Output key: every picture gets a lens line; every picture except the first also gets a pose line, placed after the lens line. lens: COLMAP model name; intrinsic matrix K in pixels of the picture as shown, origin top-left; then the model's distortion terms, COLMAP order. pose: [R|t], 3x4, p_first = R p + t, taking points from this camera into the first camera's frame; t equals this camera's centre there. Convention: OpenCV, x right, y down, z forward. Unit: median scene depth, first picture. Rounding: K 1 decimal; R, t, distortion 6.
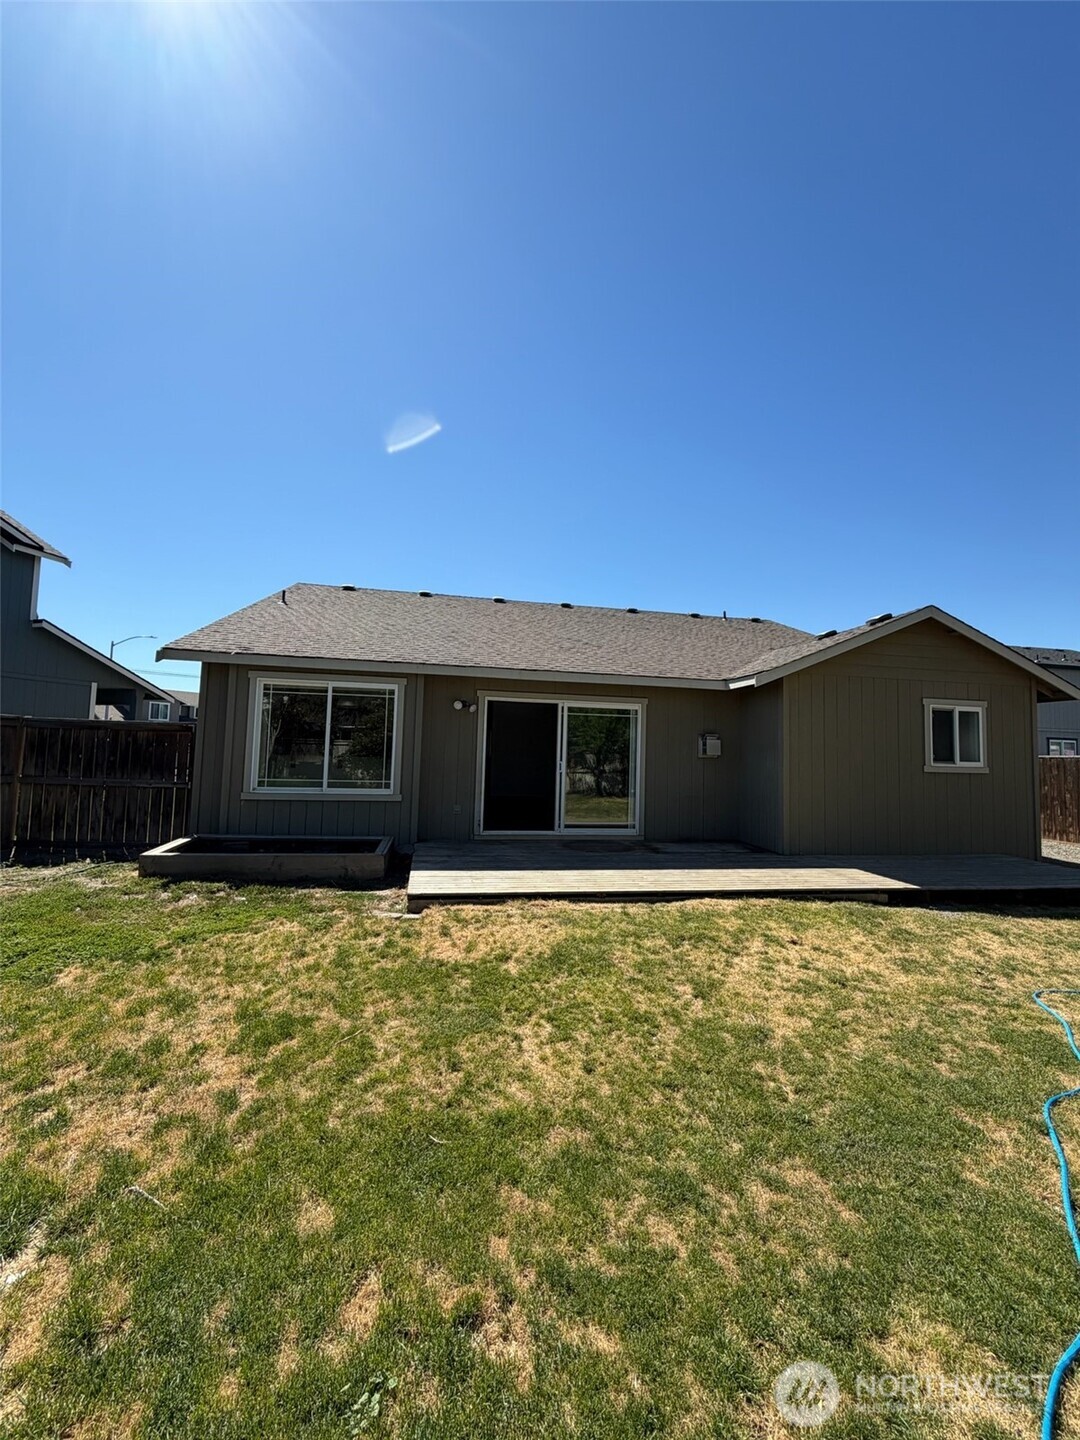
lens RADIAL K [[570.7, 0, 534.6], [0, 570.7, 721.7], [0, 0, 1]] dist [-0.000330, 0.000036]
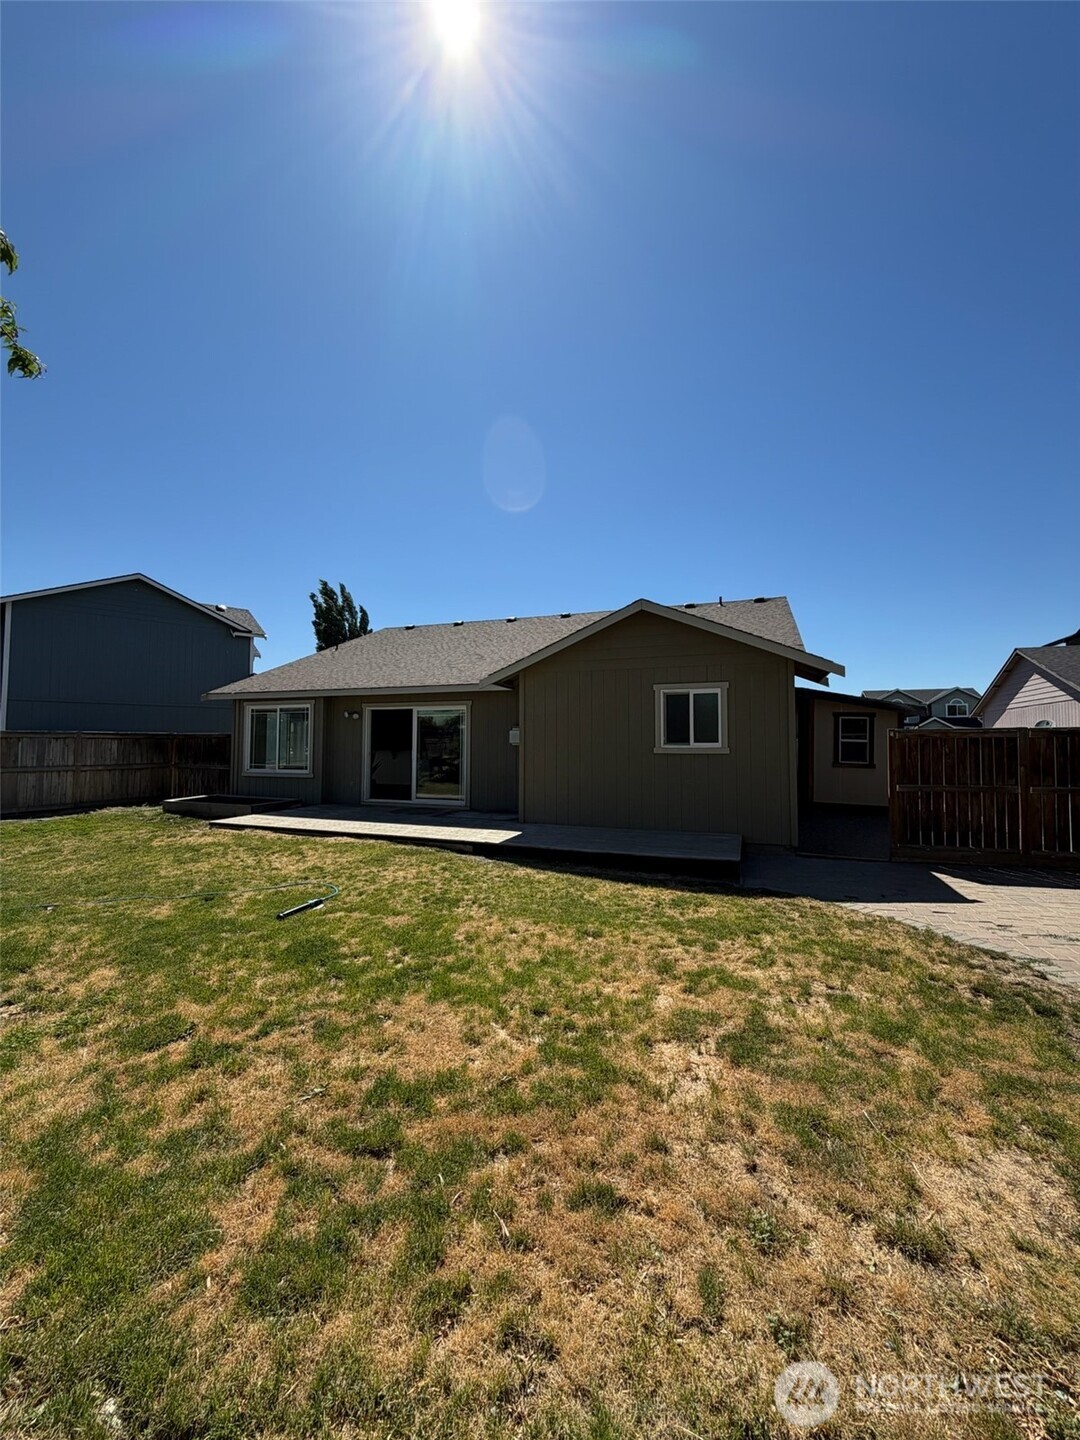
lens RADIAL K [[570.7, 0, 545.4], [0, 570.7, 722.8], [0, 0, 1]] dist [-0.000330, 0.000036]
pose [[0.858239, -0.045978, -0.511186, 1.045230], [0.052211, 0.998634, -0.002161, 0.022072], [0.510587, -0.024835, 0.859467, -0.026266]]
